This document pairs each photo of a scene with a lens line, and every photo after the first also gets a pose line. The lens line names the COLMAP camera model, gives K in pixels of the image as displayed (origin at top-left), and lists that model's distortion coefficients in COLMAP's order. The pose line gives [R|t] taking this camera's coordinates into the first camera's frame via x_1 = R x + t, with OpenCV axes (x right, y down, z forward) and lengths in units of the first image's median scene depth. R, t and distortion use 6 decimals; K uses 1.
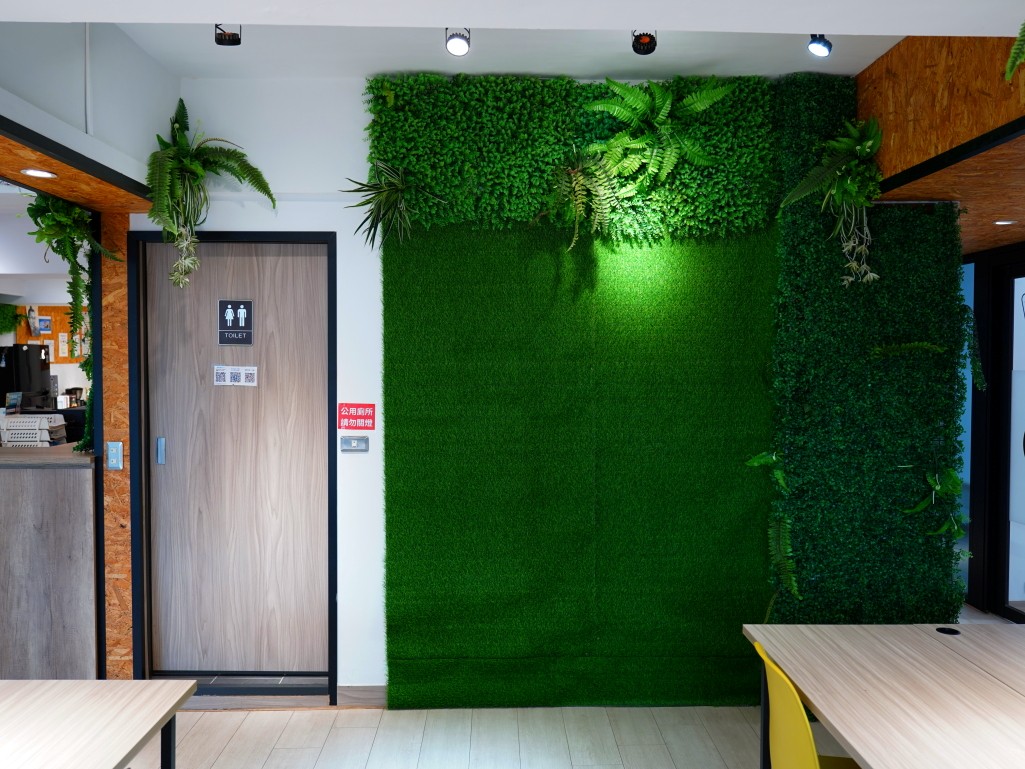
lens RADIAL K [[826.7, 0, 515.0], [0, 826.7, 389.4], [0, 0, 1]] dist [-0.004748, -0.005299]
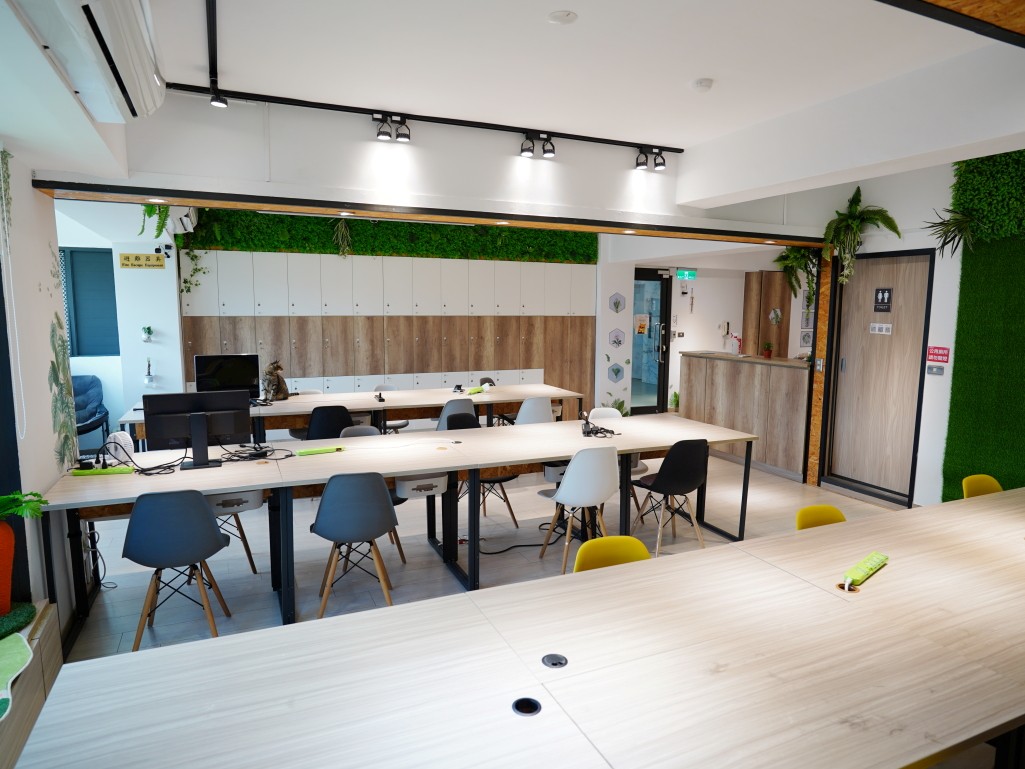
lens RADIAL K [[626.6, 0, 511.7], [0, 626.6, 385.5], [0, 0, 1]] dist [-0.029041, 0.008114]
pose [[0.384639, 0.113656, -0.916043, 0.661699], [-0.039333, 0.993507, 0.106751, -0.006048], [0.922229, -0.005030, 0.386612, -0.327479]]
